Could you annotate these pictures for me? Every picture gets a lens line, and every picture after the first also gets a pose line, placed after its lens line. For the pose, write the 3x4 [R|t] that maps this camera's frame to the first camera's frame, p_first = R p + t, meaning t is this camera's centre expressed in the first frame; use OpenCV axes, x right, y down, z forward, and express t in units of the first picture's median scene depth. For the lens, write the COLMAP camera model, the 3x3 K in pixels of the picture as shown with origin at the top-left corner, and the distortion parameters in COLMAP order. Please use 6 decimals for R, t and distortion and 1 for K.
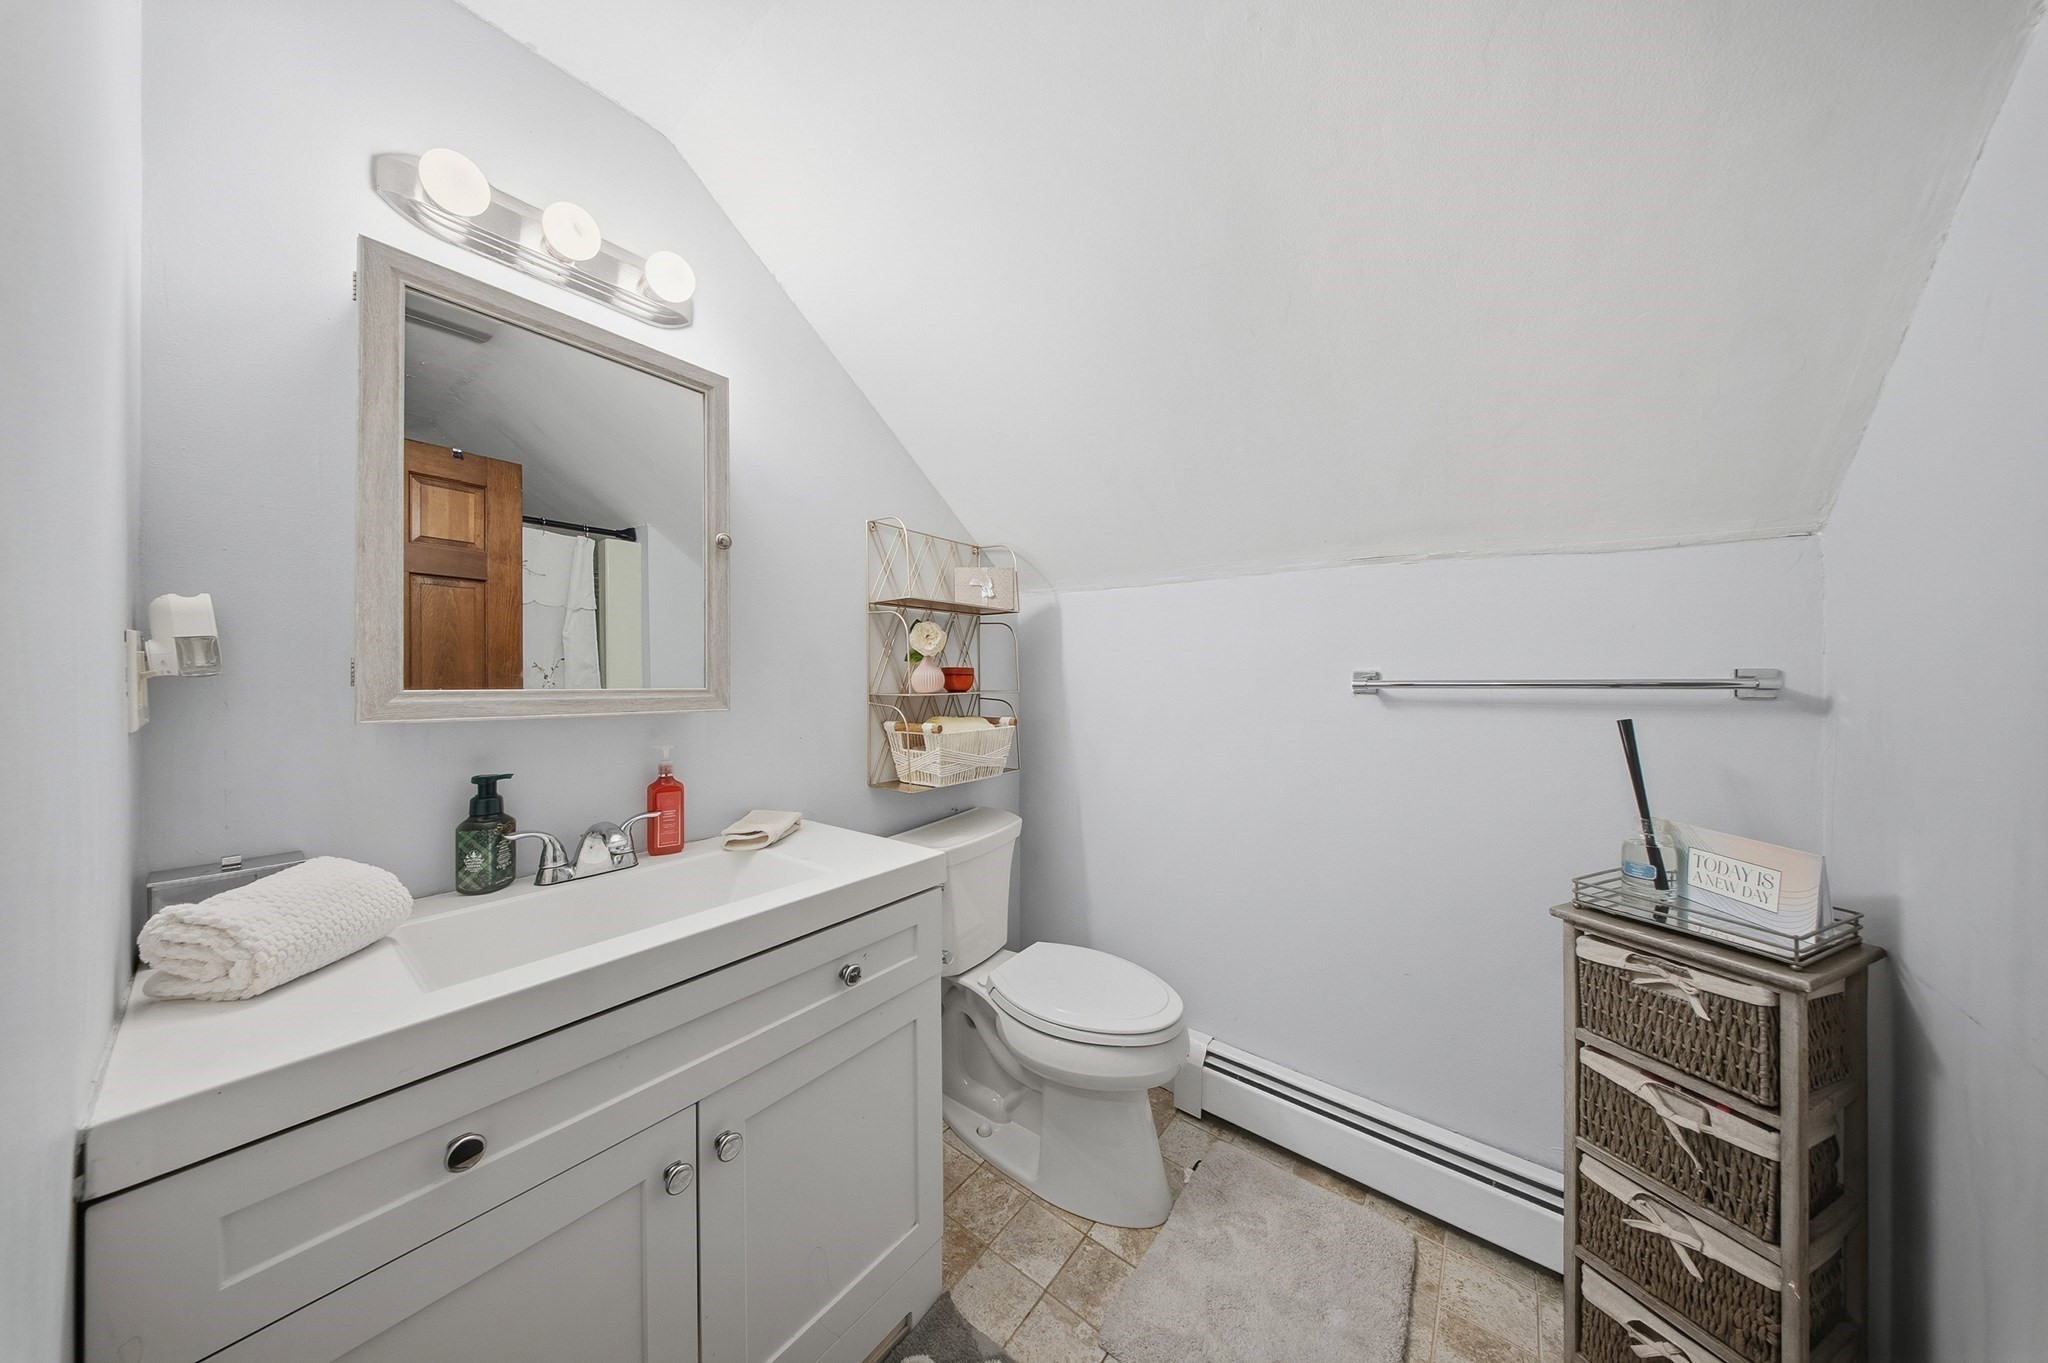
lens RADIAL K [[625.1, 0, 1012.8], [0, 625.1, 674.4], [0, 0, 1]] dist [-0.000334, -0.000068]
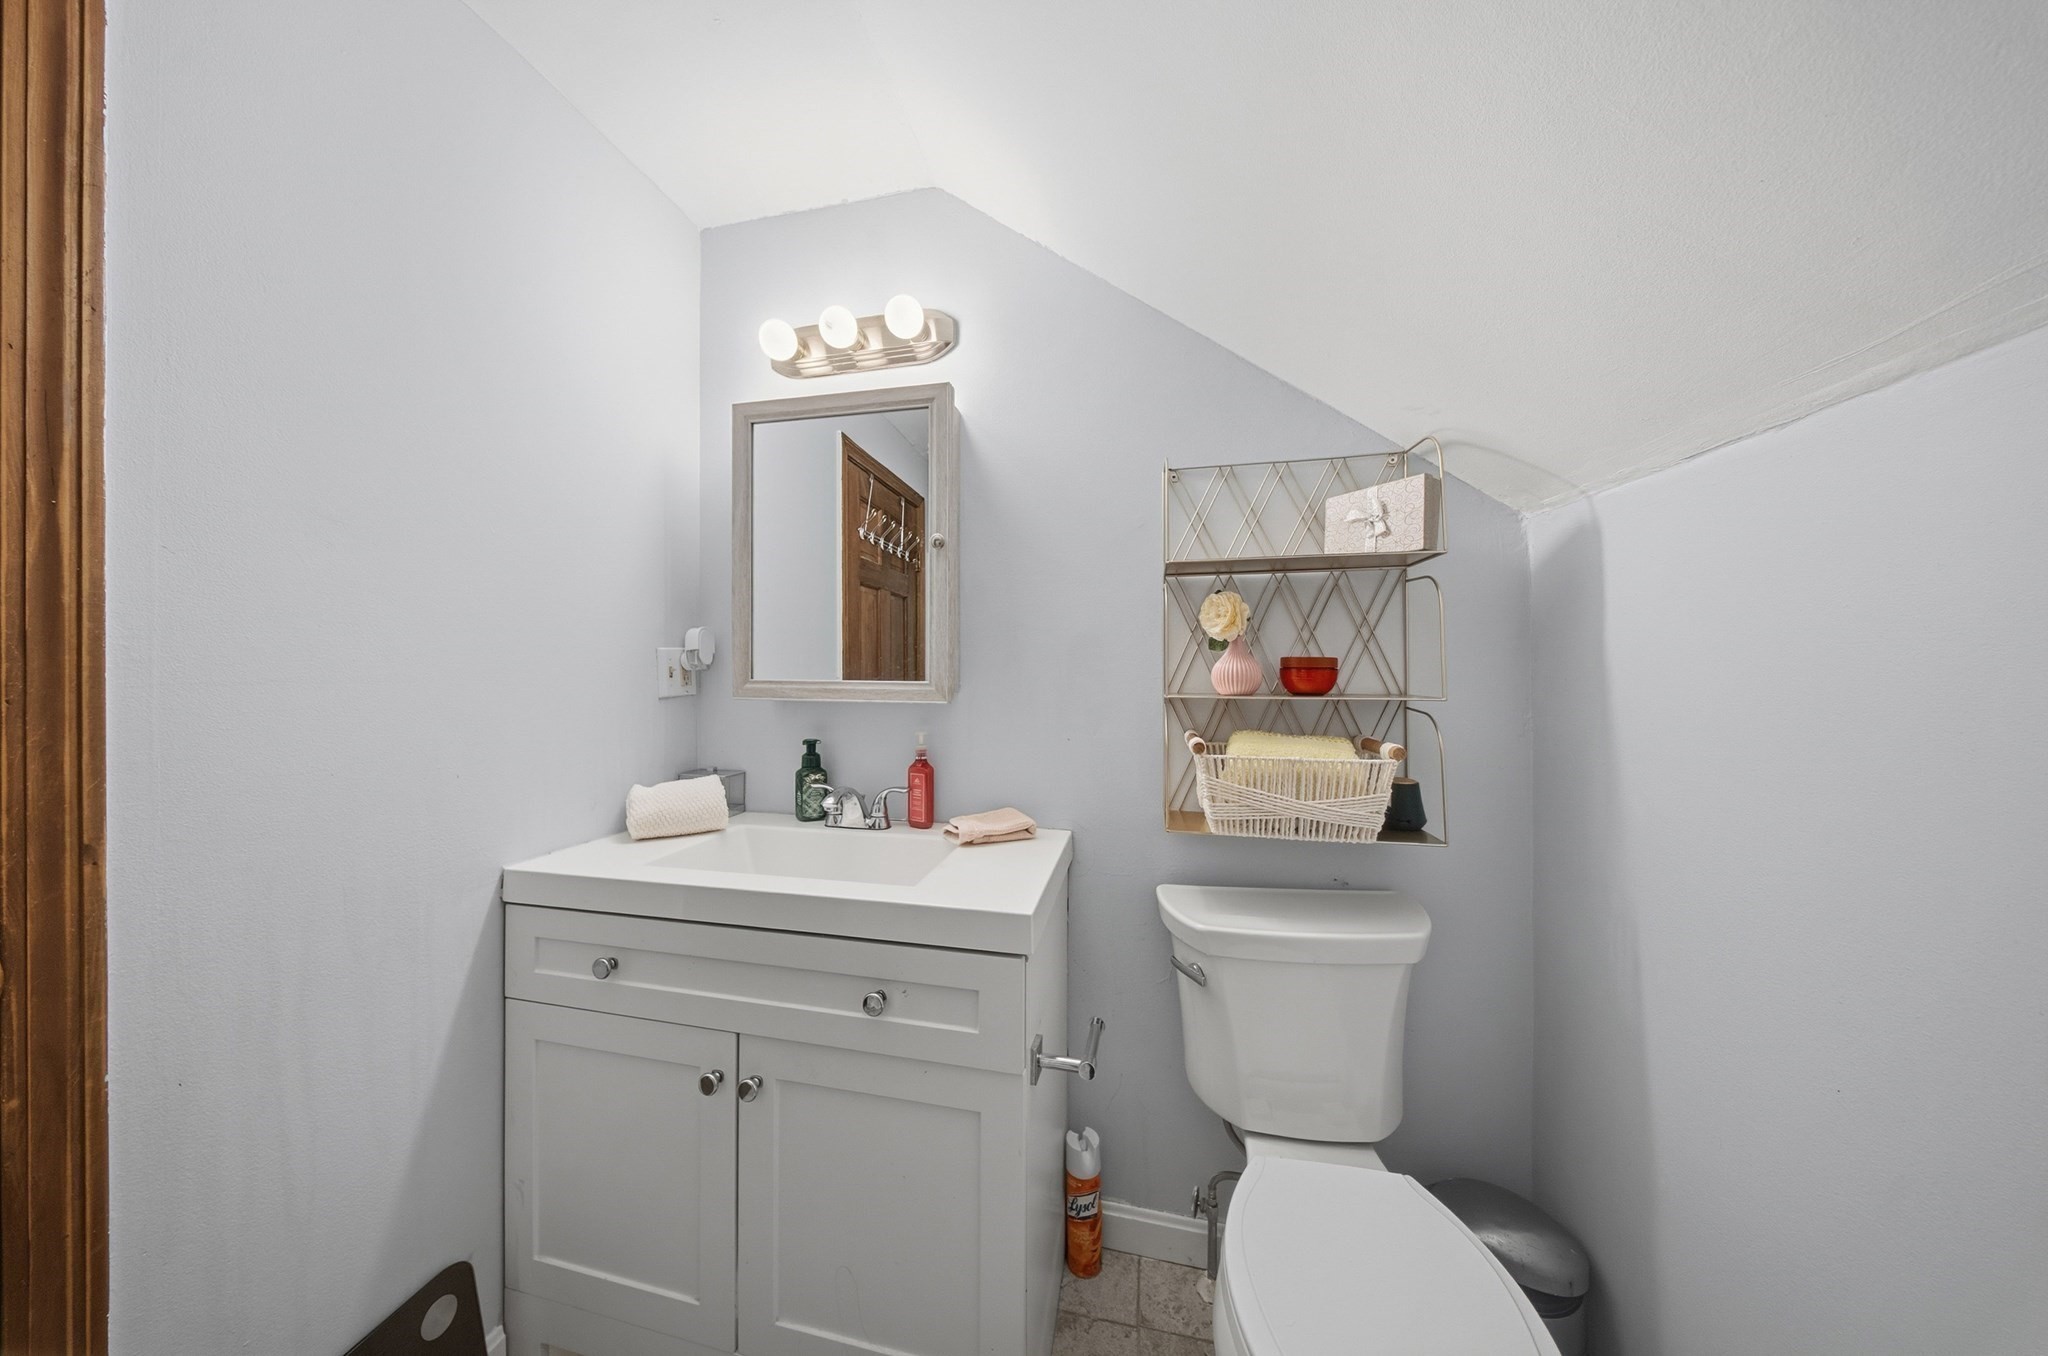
lens RADIAL K [[625.1, 0, 1012.8], [0, 625.1, 670.9], [0, 0, 1]] dist [-0.000334, -0.000068]
pose [[0.416877, 0.000520, -0.908963, 0.394734], [0.003139, 0.999993, 0.002012, 0.001338], [0.908958, -0.003692, 0.416872, 0.499024]]
